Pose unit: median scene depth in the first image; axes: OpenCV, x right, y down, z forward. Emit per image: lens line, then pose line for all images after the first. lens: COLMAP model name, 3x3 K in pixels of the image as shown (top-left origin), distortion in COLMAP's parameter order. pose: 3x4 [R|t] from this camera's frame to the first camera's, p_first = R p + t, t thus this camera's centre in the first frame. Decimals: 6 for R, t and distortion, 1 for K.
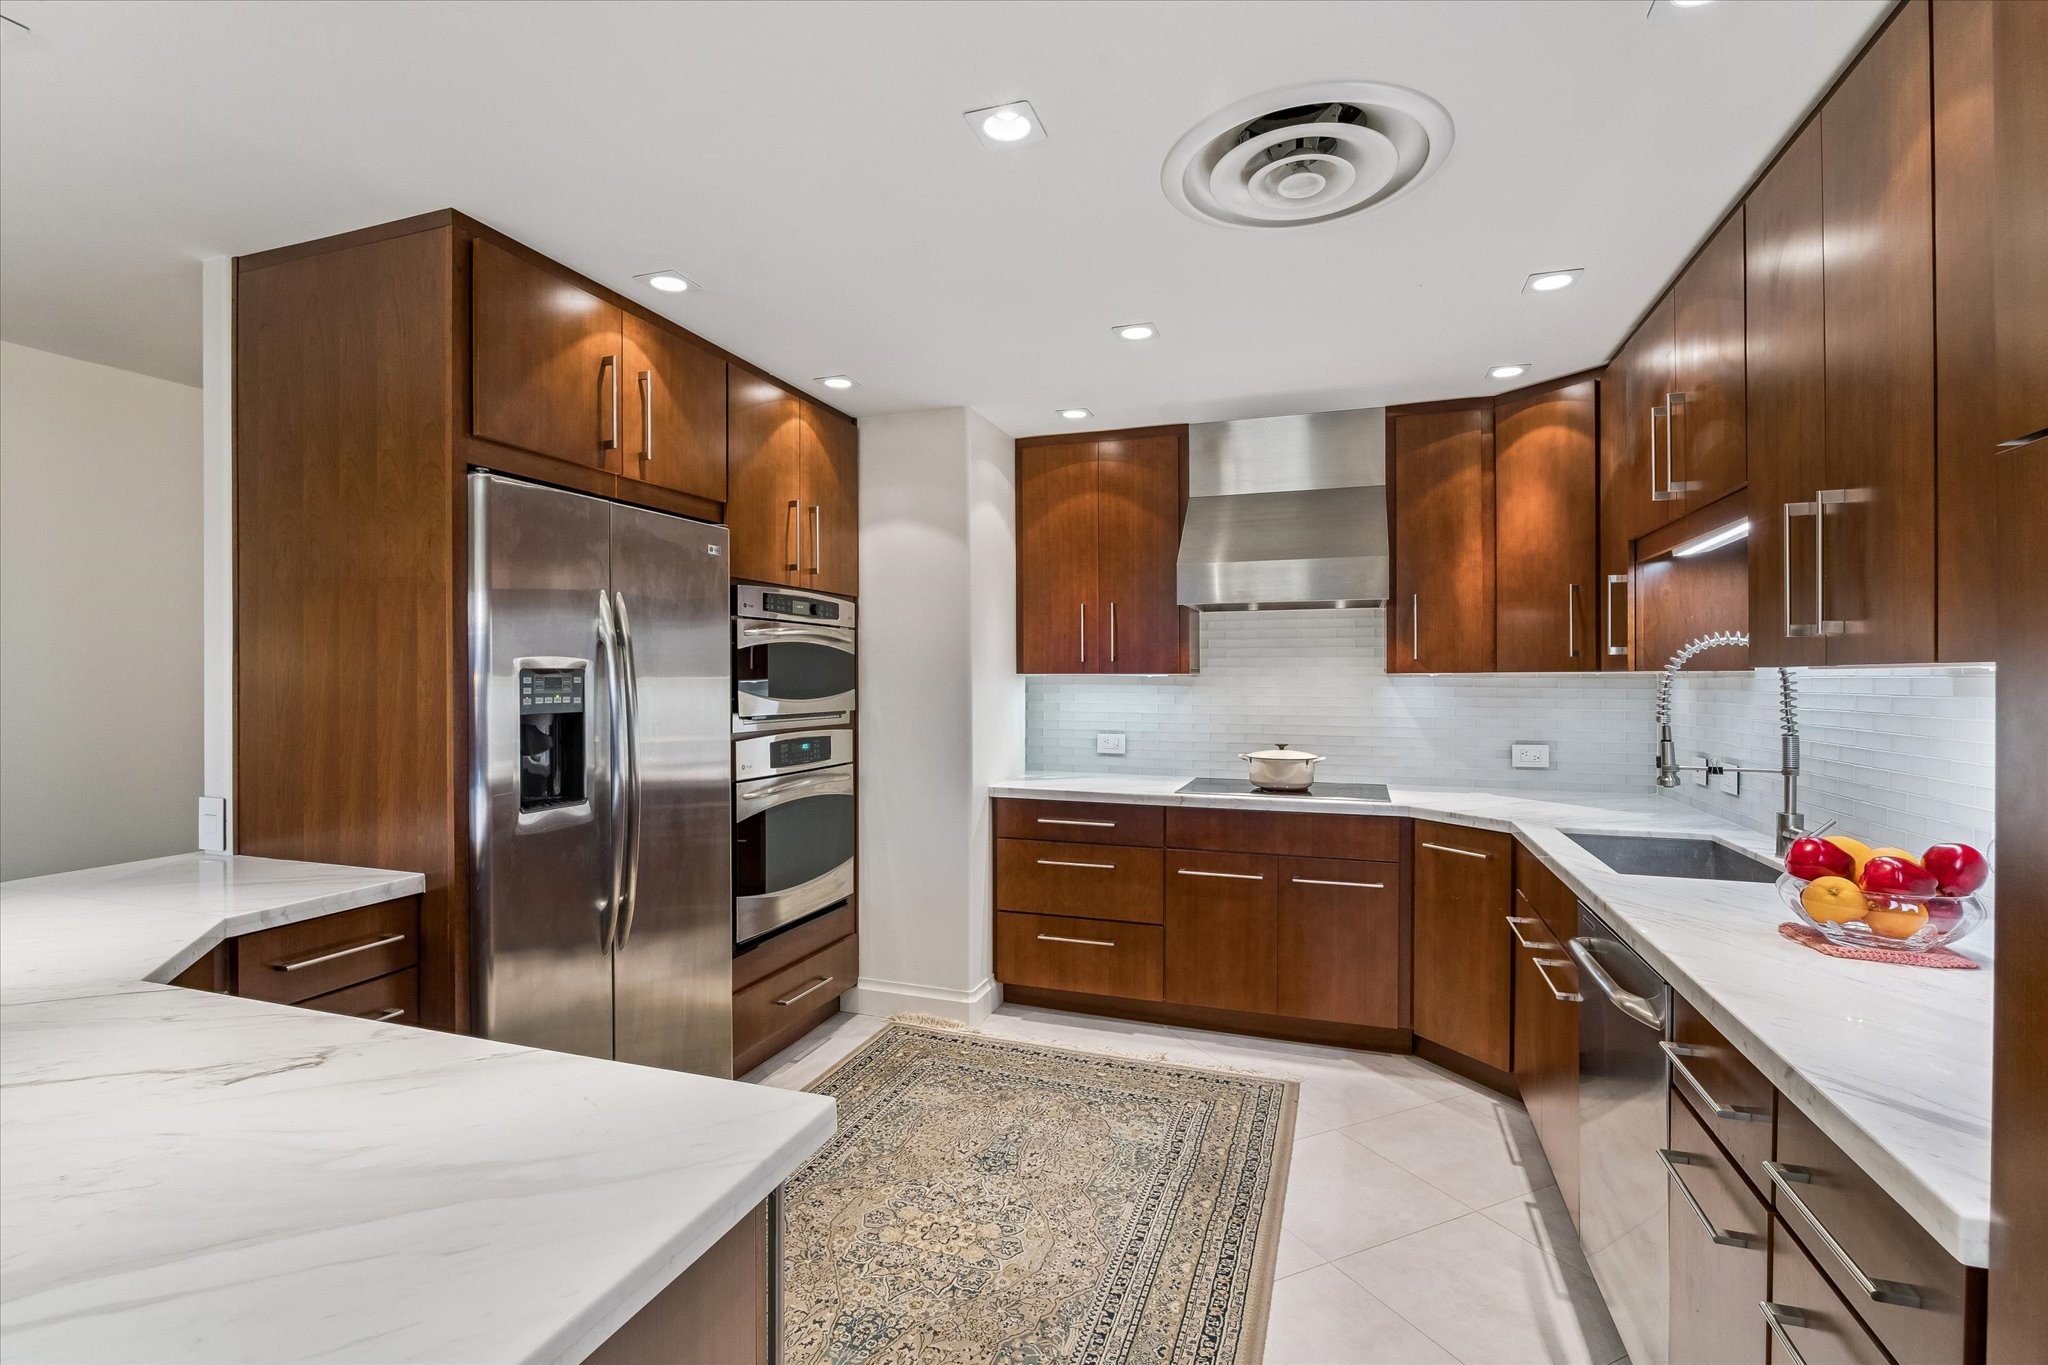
lens RADIAL K [[956.0, 0, 1025.1], [0, 956.0, 687.8], [0, 0, 1]] dist [-0.012996, 0.000969]
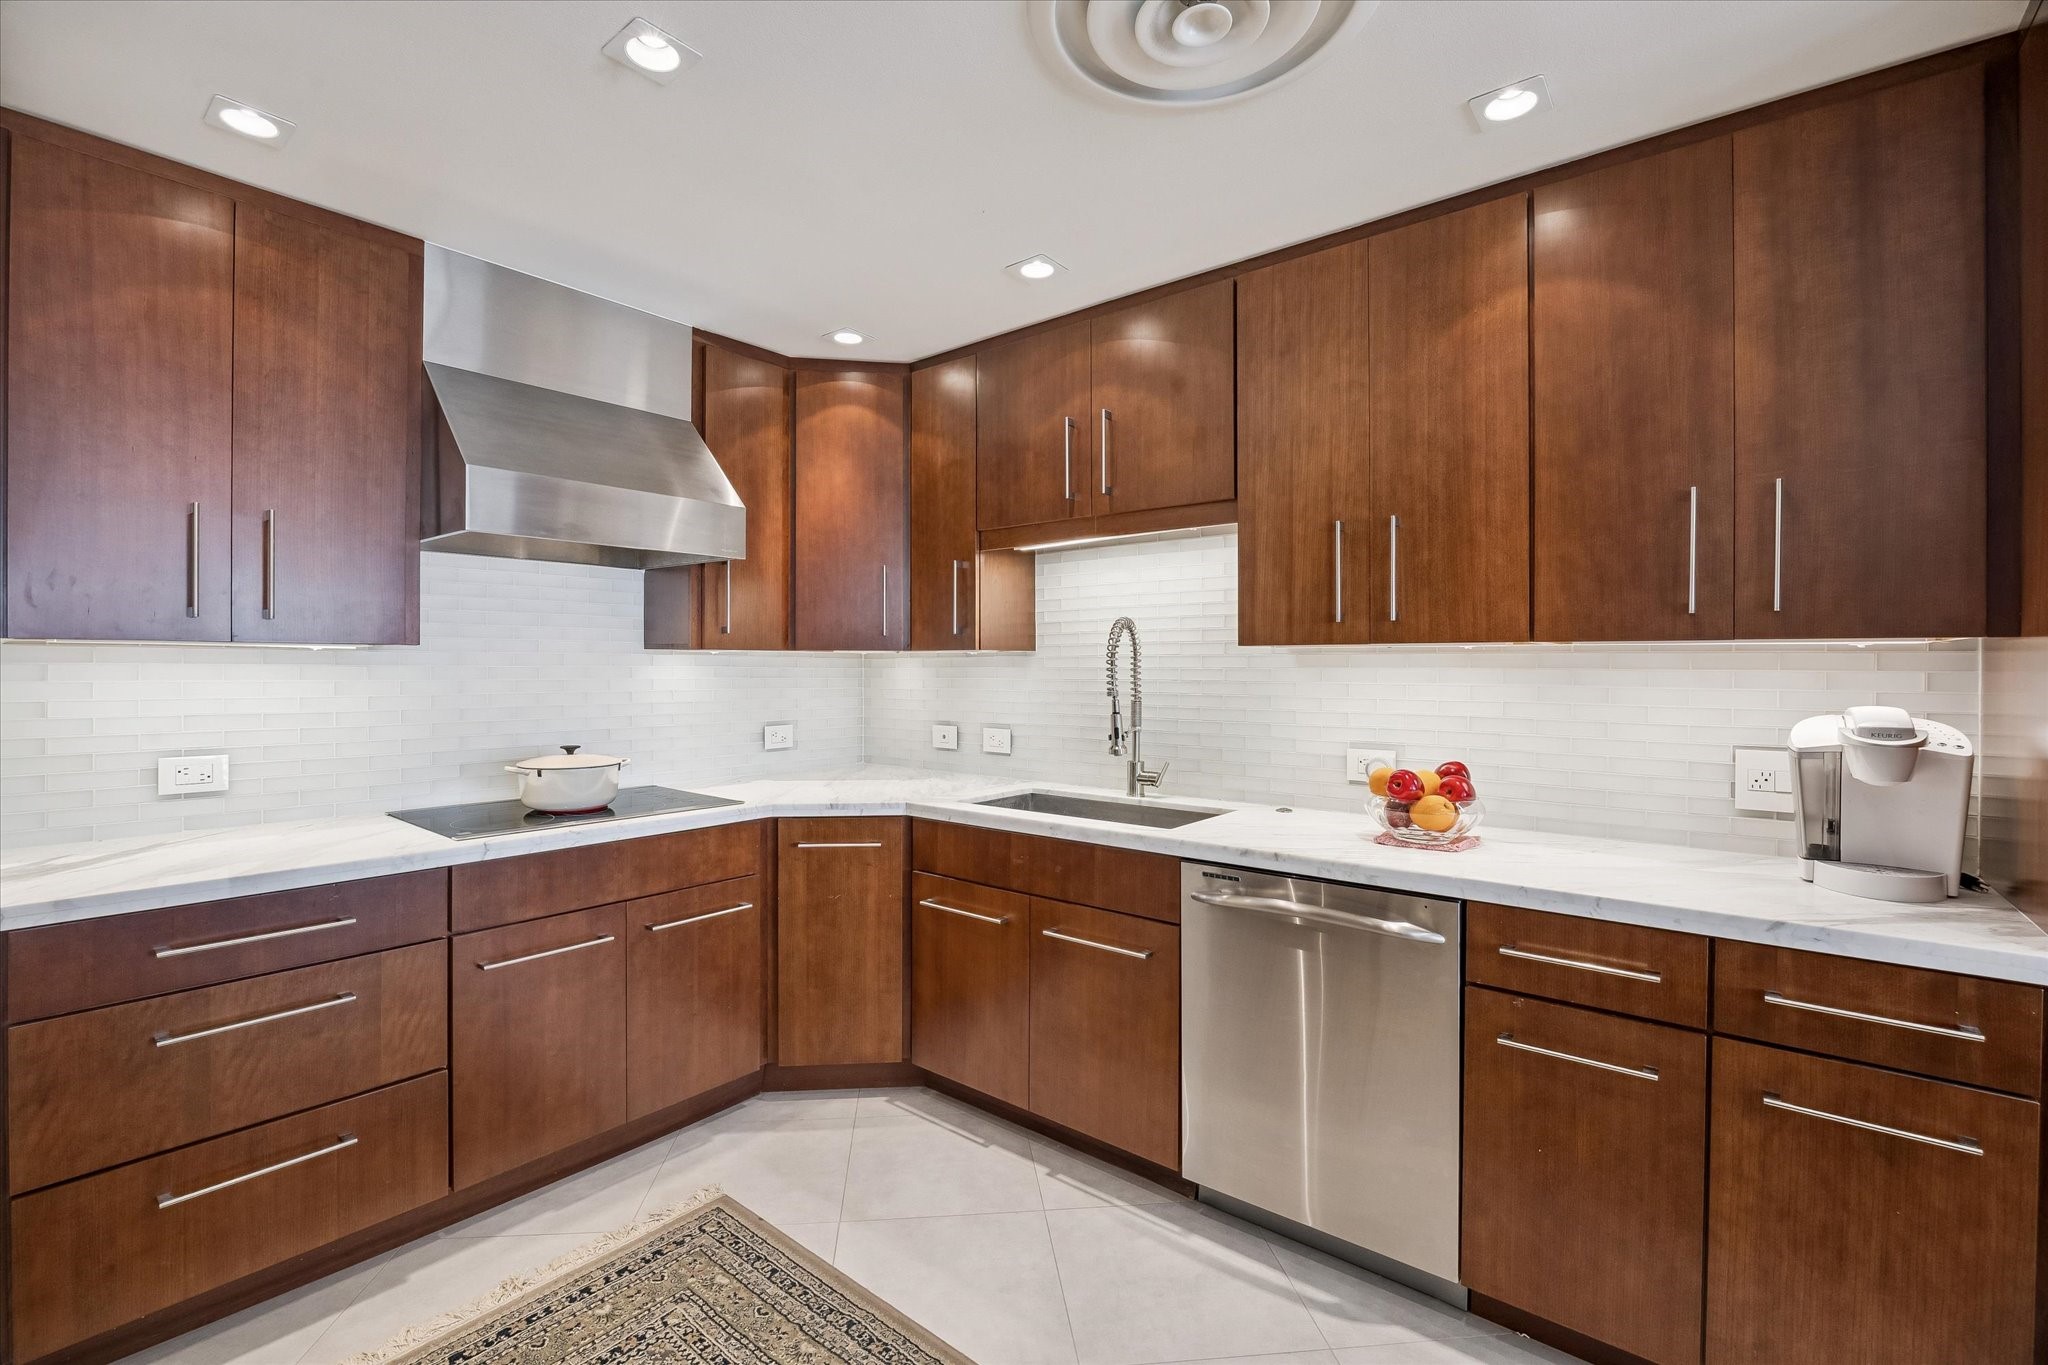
lens RADIAL K [[872.0, 0, 1002.6], [0, 872.0, 670.6], [0, 0, 1]] dist [-0.023661, 0.000060]
pose [[0.347732, -0.005543, 0.937577, -0.269201], [0.007755, 0.999965, 0.003036, 0.003159], [-0.937562, 0.006215, 0.347763, 0.560507]]
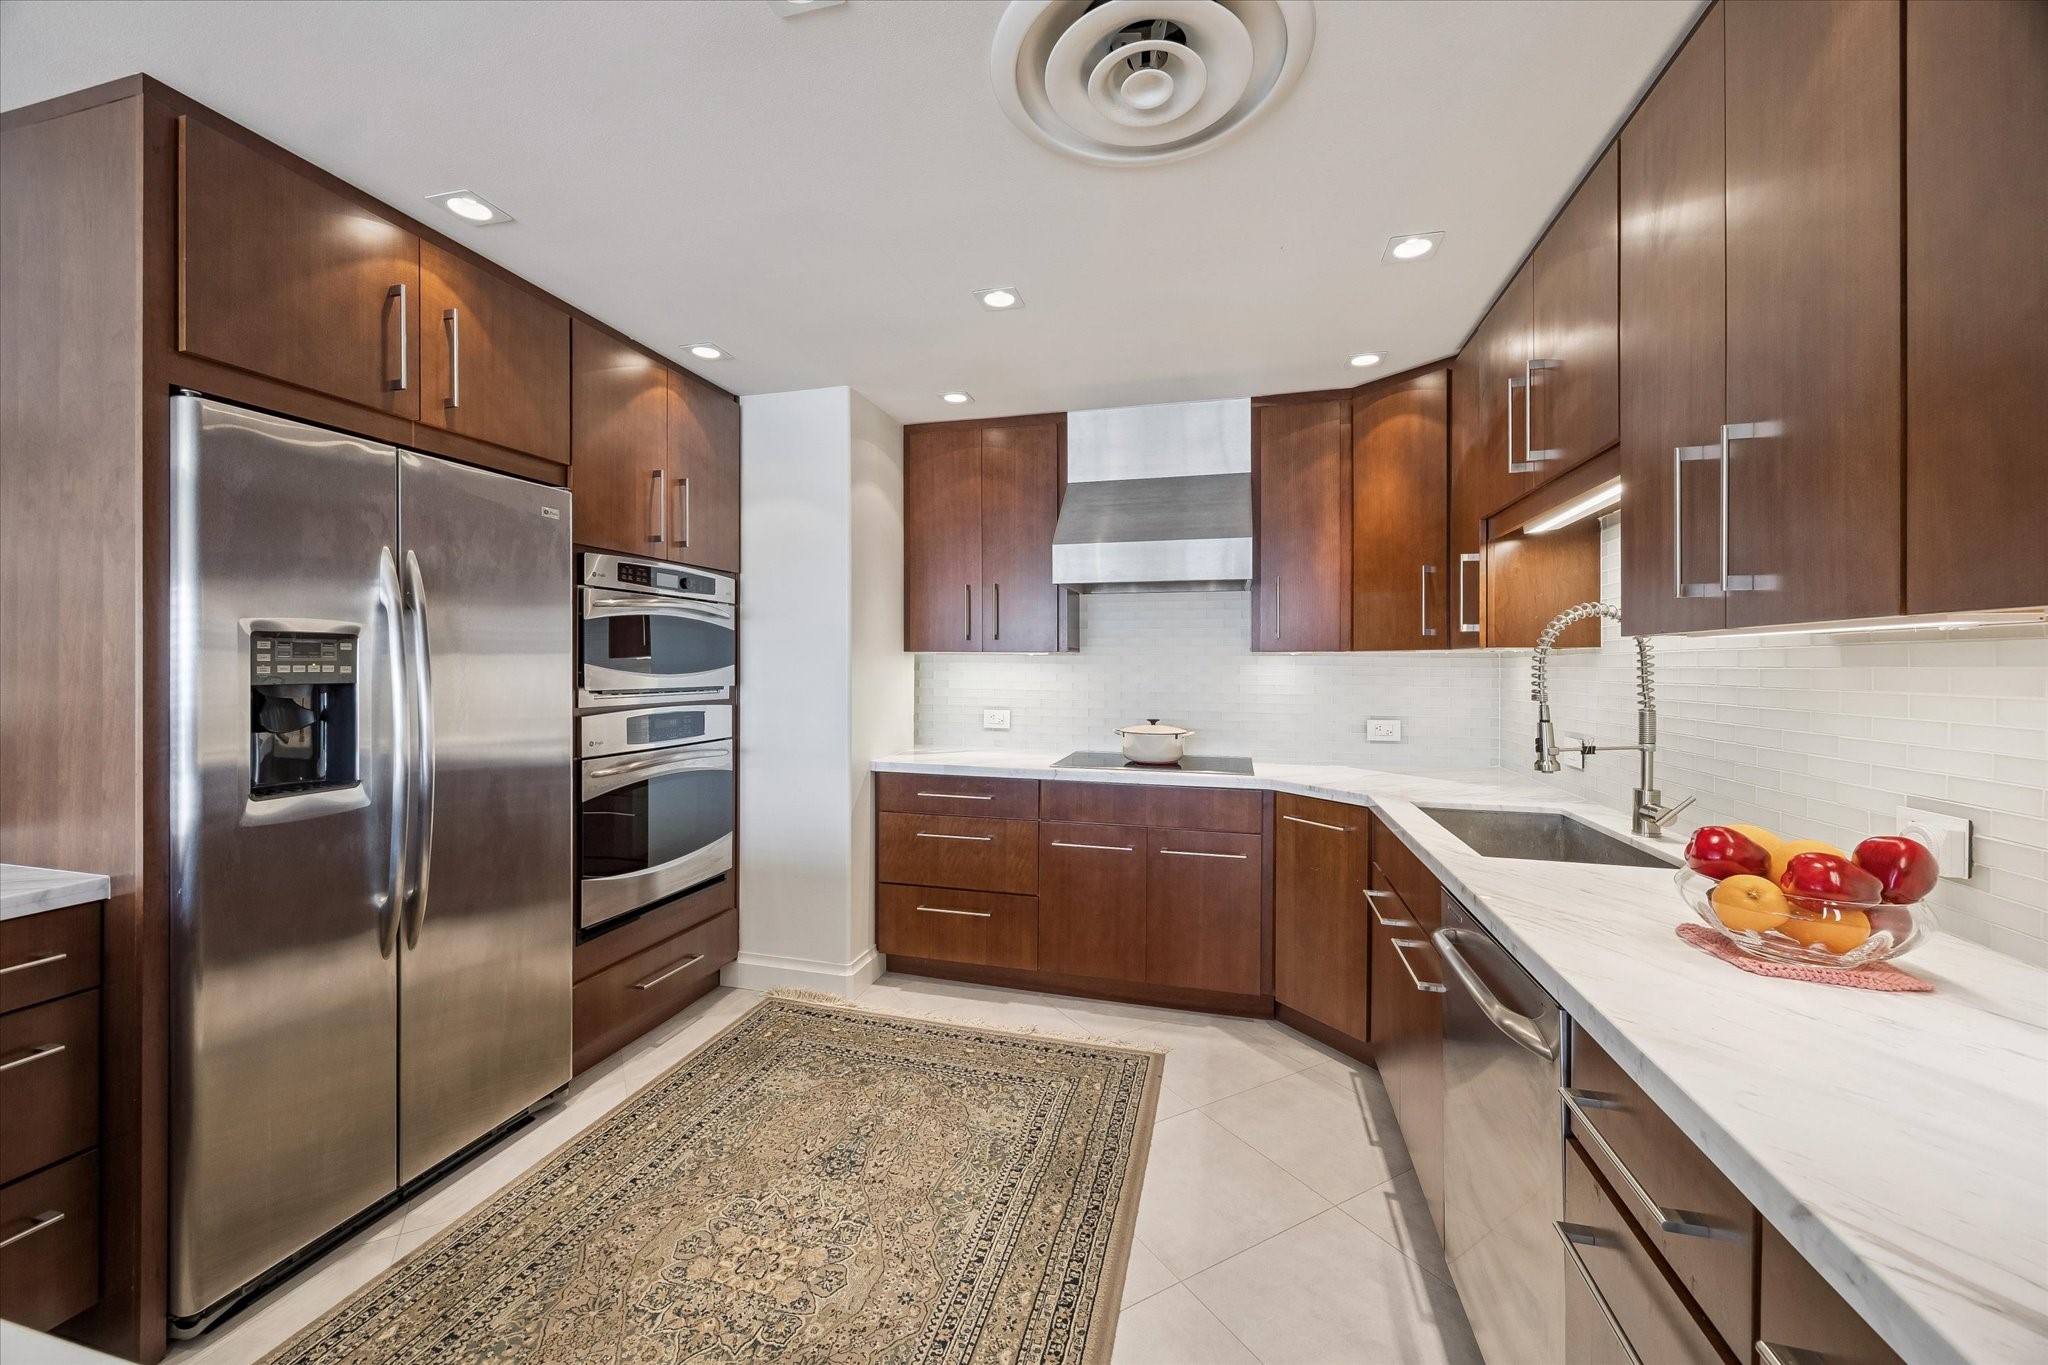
lens RADIAL K [[795.4, 0, 1029.6], [0, 795.4, 670.7], [0, 0, 1]] dist [-0.001349, -0.000450]
pose [[0.996967, 0.004051, 0.077721, 0.078363], [-0.003792, 0.999987, -0.003480, 0.010771], [-0.077734, 0.003174, 0.996969, 0.169808]]
